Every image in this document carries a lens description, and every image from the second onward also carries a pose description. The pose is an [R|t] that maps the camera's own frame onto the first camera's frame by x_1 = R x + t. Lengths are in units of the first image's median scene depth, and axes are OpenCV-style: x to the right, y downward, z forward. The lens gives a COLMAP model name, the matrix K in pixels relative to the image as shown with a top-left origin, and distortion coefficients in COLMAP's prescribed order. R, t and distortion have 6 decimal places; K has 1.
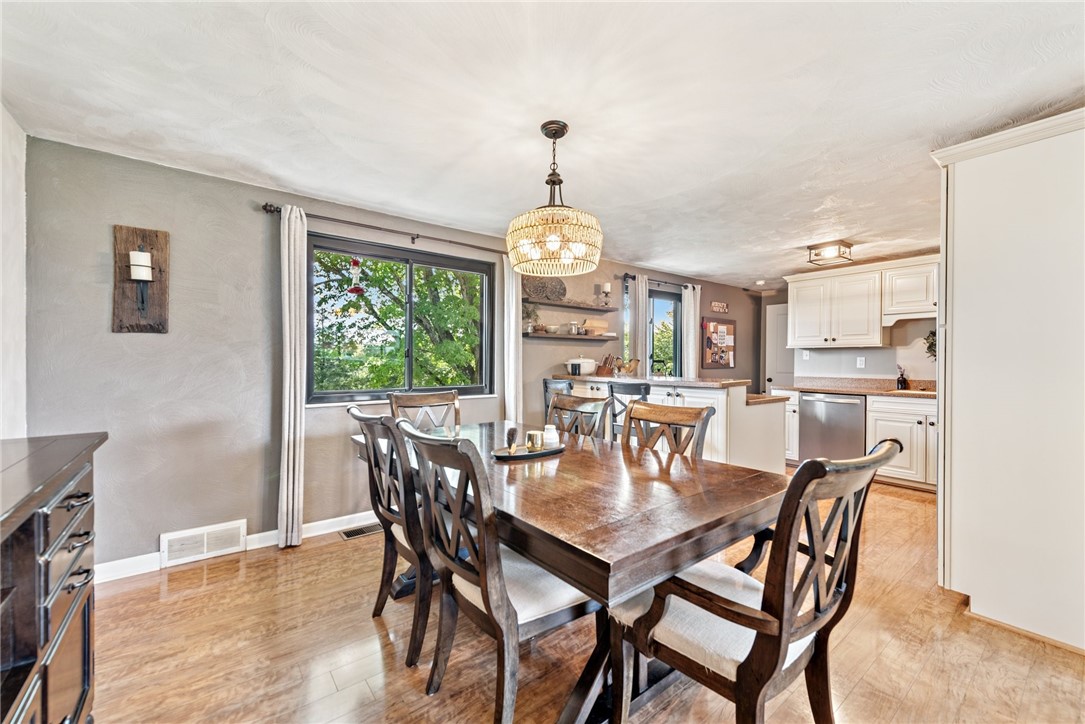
lens RADIAL K [[440.3, 0, 559.3], [0, 440.3, 371.4], [0, 0, 1]] dist [0.008195, 0.000031]
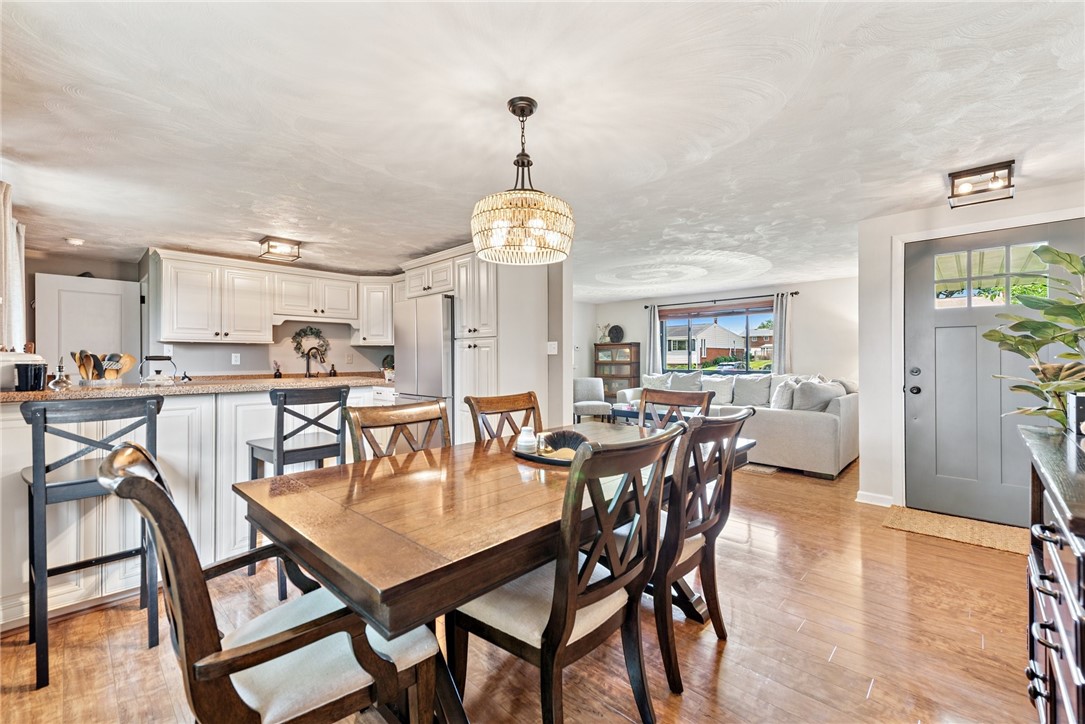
lens RADIAL K [[444.2, 0, 566.4], [0, 444.2, 355.3], [0, 0, 1]] dist [-0.000399, -0.000111]
pose [[-0.149812, 0.004561, 0.988704, -0.425600], [0.022703, 0.999742, -0.001172, -0.011402], [-0.988454, 0.022271, -0.149877, 0.462220]]
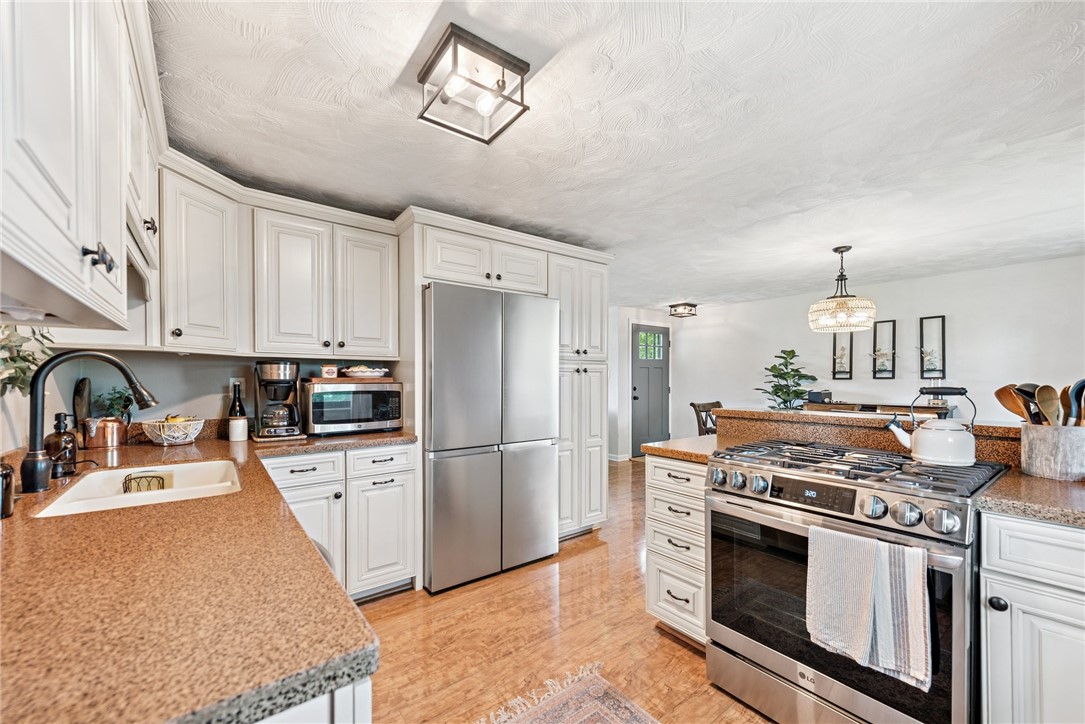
lens RADIAL K [[440.3, 0, 559.3], [0, 440.3, 371.4], [0, 0, 1]] dist [0.008195, 0.000031]
pose [[-0.999948, -0.000379, 0.010218, 0.463678], [-0.000301, 0.999970, 0.007686, -0.037810], [-0.010221, 0.007683, -0.999918, 1.216271]]
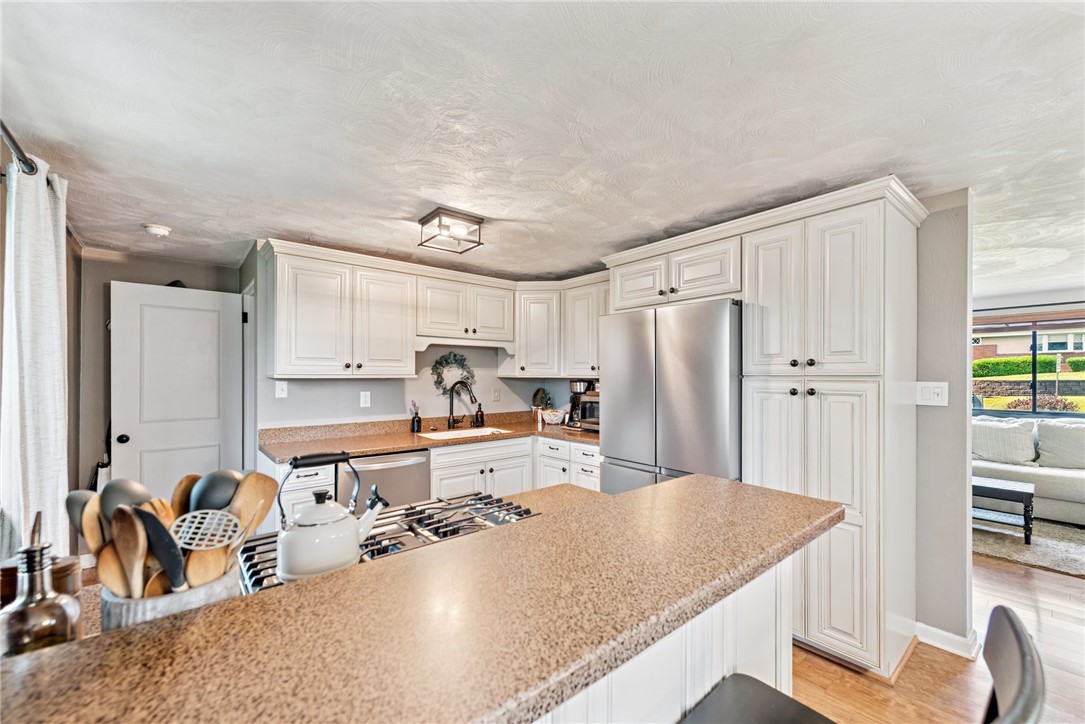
lens RADIAL K [[440.3, 0, 559.3], [0, 440.3, 371.4], [0, 0, 1]] dist [0.008195, 0.000031]
pose [[-0.026971, 0.007626, 0.999607, -0.013470], [0.020508, 0.999765, -0.007074, -0.056821], [-0.999426, 0.020309, -0.027121, 0.774546]]
